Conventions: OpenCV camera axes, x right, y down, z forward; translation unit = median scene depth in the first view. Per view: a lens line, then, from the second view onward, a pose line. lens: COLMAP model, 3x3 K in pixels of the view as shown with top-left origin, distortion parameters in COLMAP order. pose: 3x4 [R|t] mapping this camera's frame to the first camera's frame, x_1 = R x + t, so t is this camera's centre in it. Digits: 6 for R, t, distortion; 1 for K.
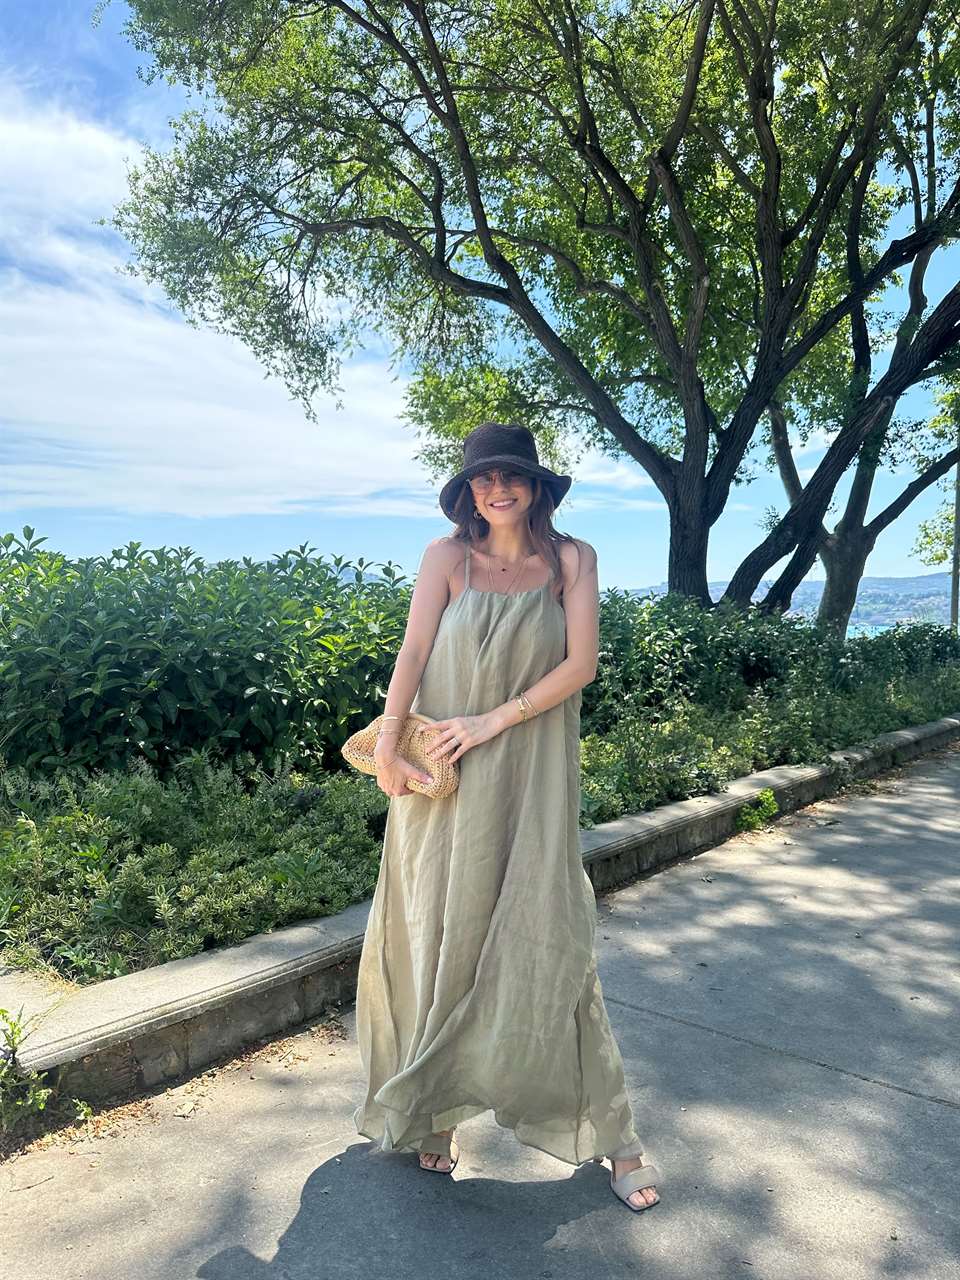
lens RADIAL K [[909.4, 0, 469.0], [0, 909.4, 640.5], [0, 0, 1]] dist [0.021672, -0.035751]
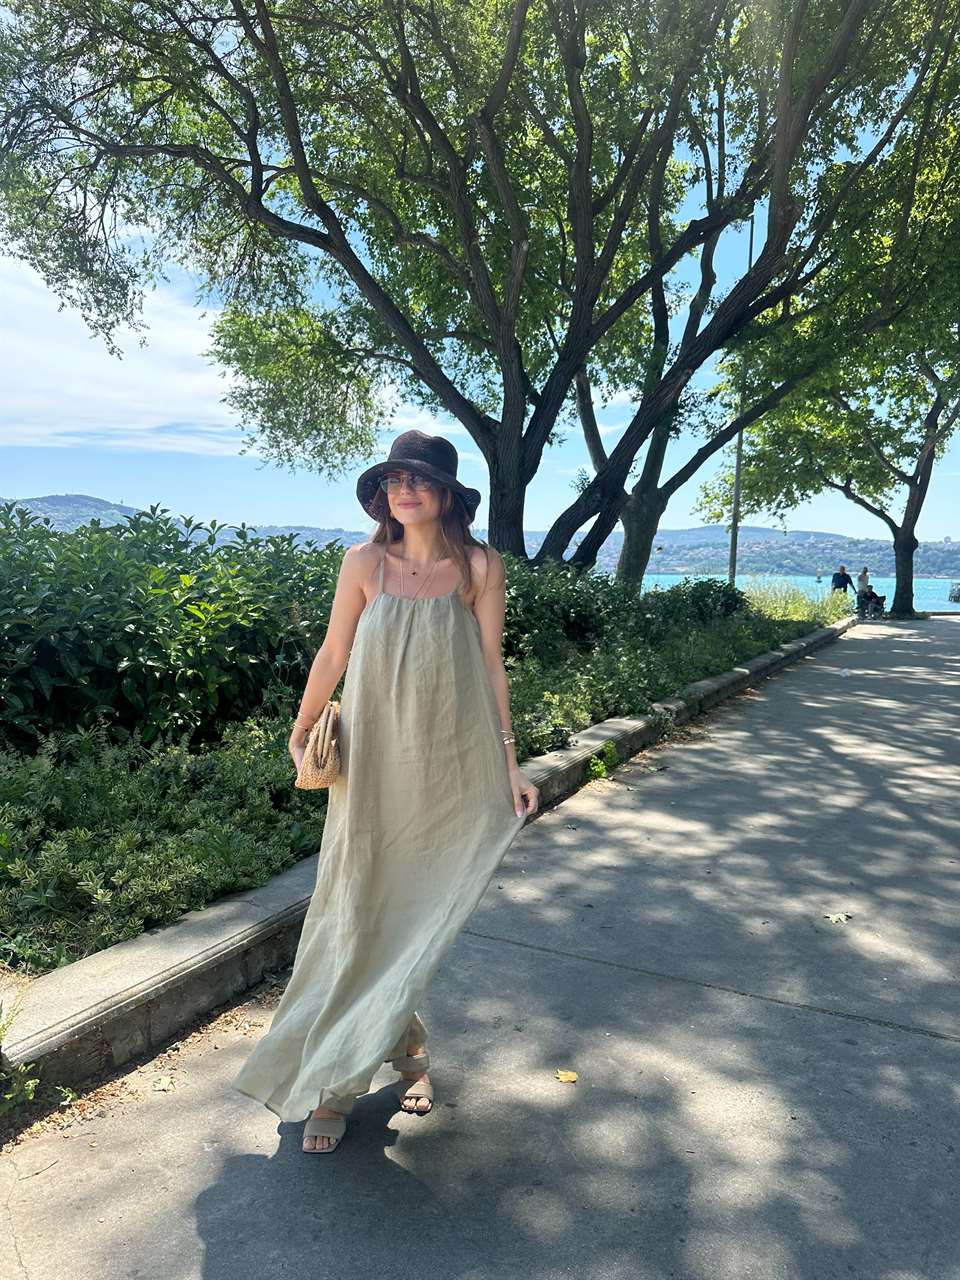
lens RADIAL K [[909.4, 0, 469.2], [0, 909.4, 636.7], [0, 0, 1]] dist [0.021672, -0.035751]
pose [[0.975475, -0.009755, 0.219892, -0.029395], [-0.002472, 0.998469, 0.055259, -0.009056], [-0.220095, -0.054448, 0.973958, -0.011310]]
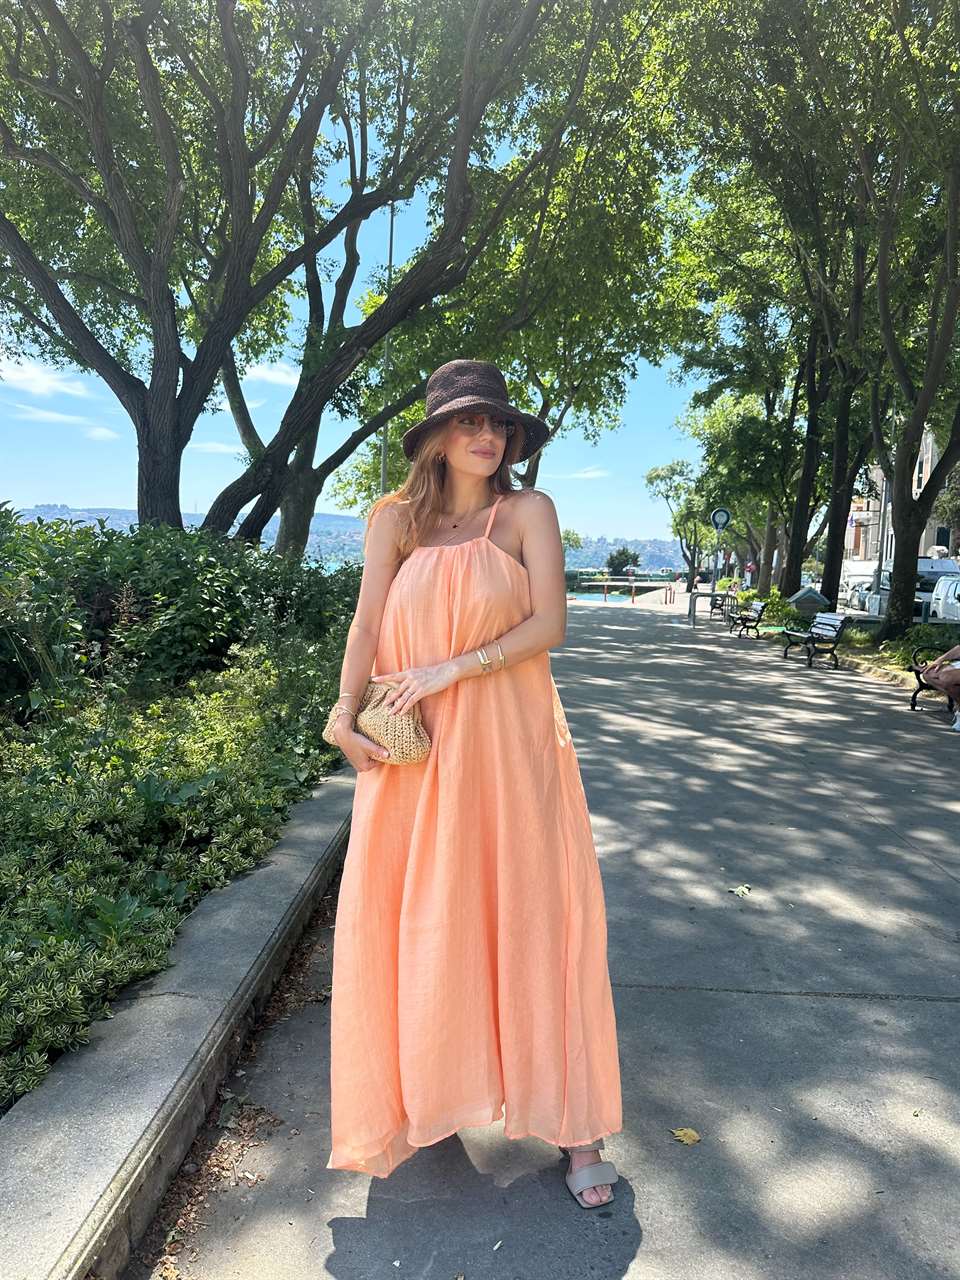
lens RADIAL K [[909.4, 0, 475.3], [0, 909.4, 649.7], [0, 0, 1]] dist [0.021672, -0.035751]
pose [[0.787473, -0.036159, 0.615287, -0.083224], [-0.015694, 0.996778, 0.078665, -0.003836], [-0.616149, -0.071603, 0.784368, 0.059127]]
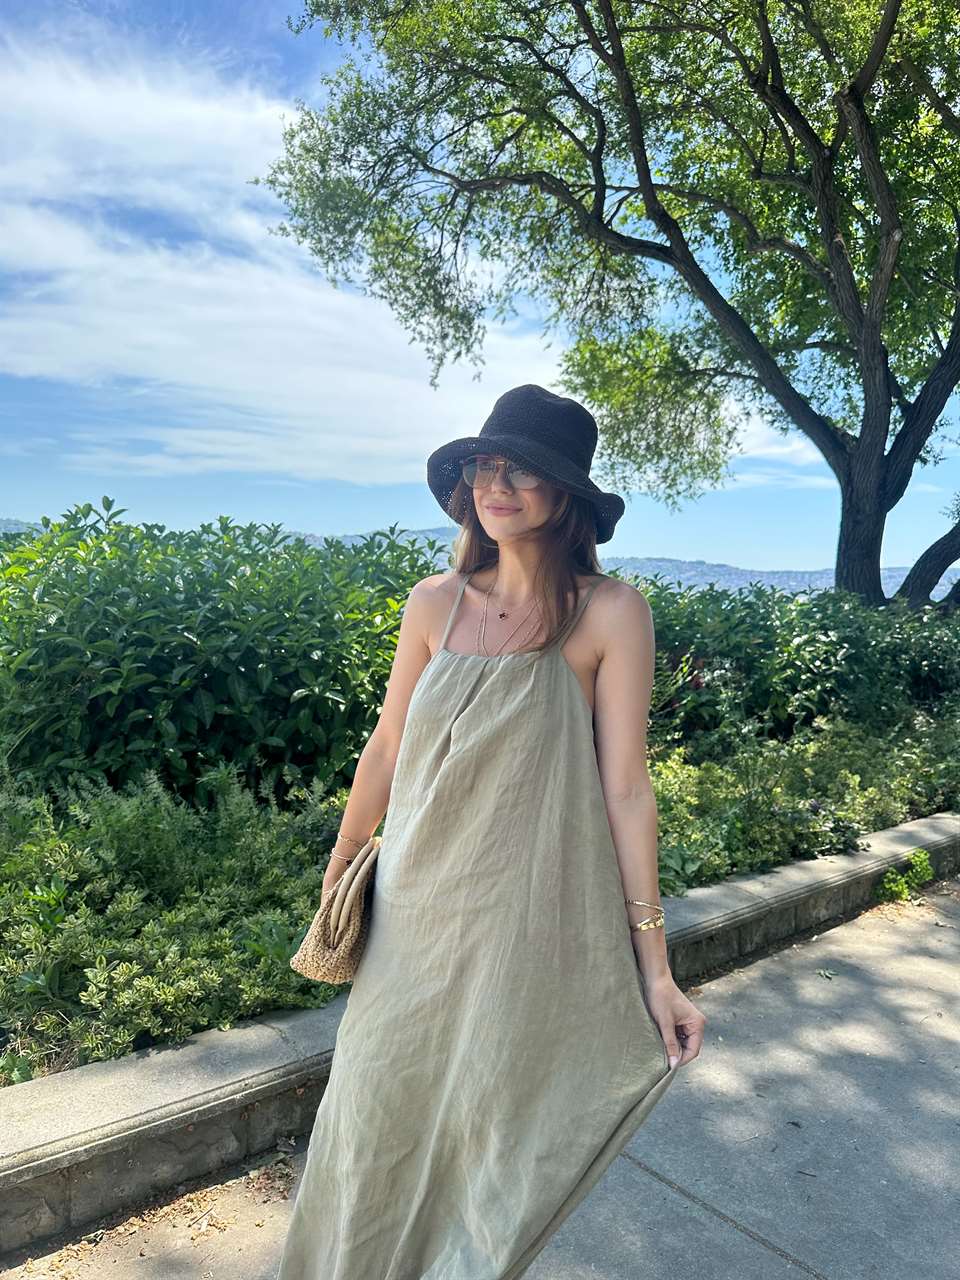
lens RADIAL K [[909.4, 0, 478.3], [0, 909.4, 637.6], [0, 0, 1]] dist [0.021672, -0.035751]
pose [[0.985540, 0.053985, -0.160613, 0.021295], [-0.049590, 0.998281, 0.031254, -0.011140], [0.162025, -0.022837, 0.986522, 0.051287]]
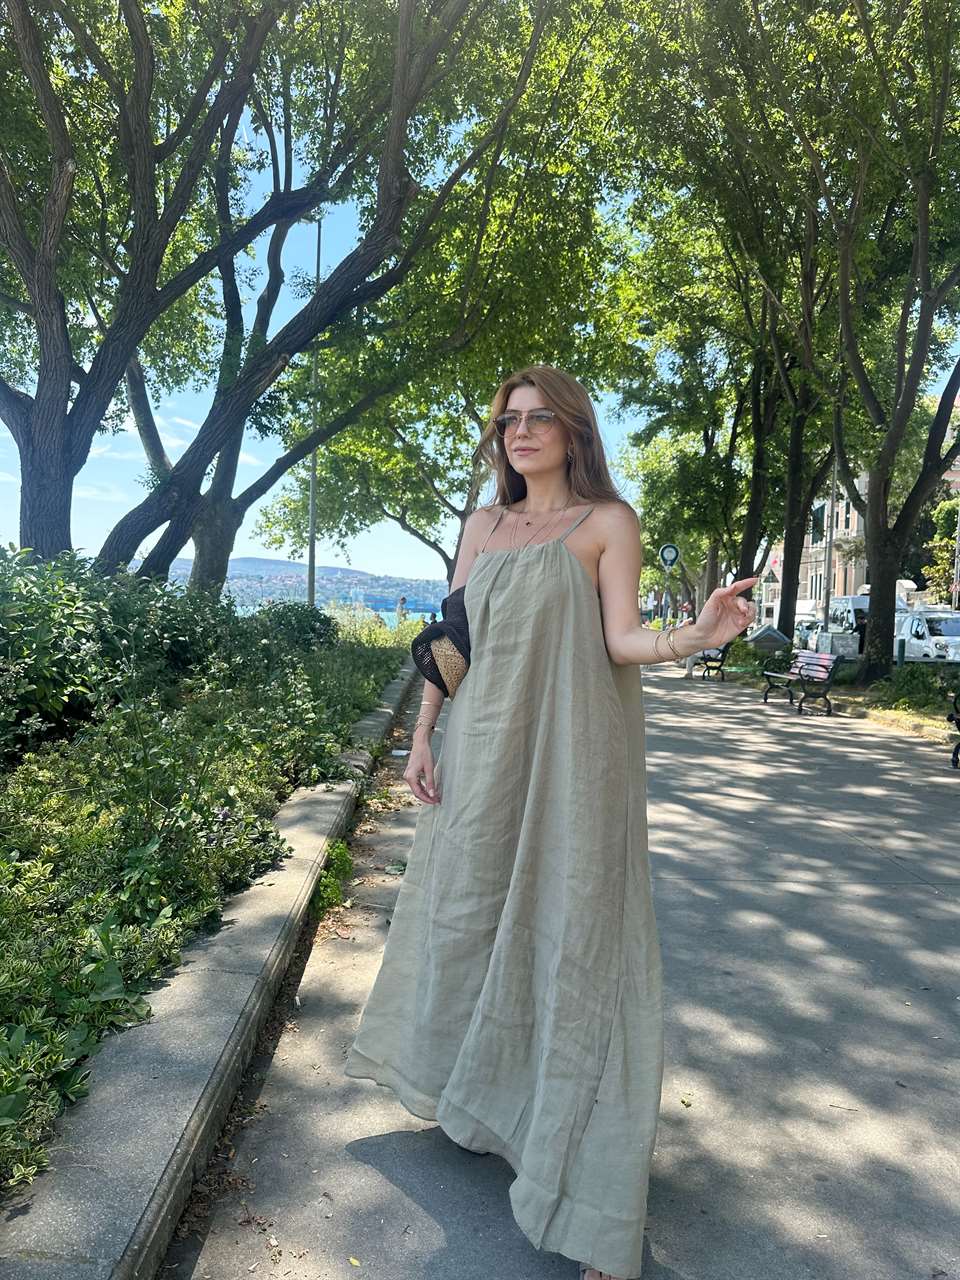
lens RADIAL K [[909.4, 0, 471.9], [0, 909.4, 646.5], [0, 0, 1]] dist [0.021672, -0.035751]
pose [[0.743305, -0.013977, 0.668807, -0.014991], [-0.004334, 0.999660, 0.025708, 0.001476], [-0.668939, -0.022008, 0.742992, 0.158077]]
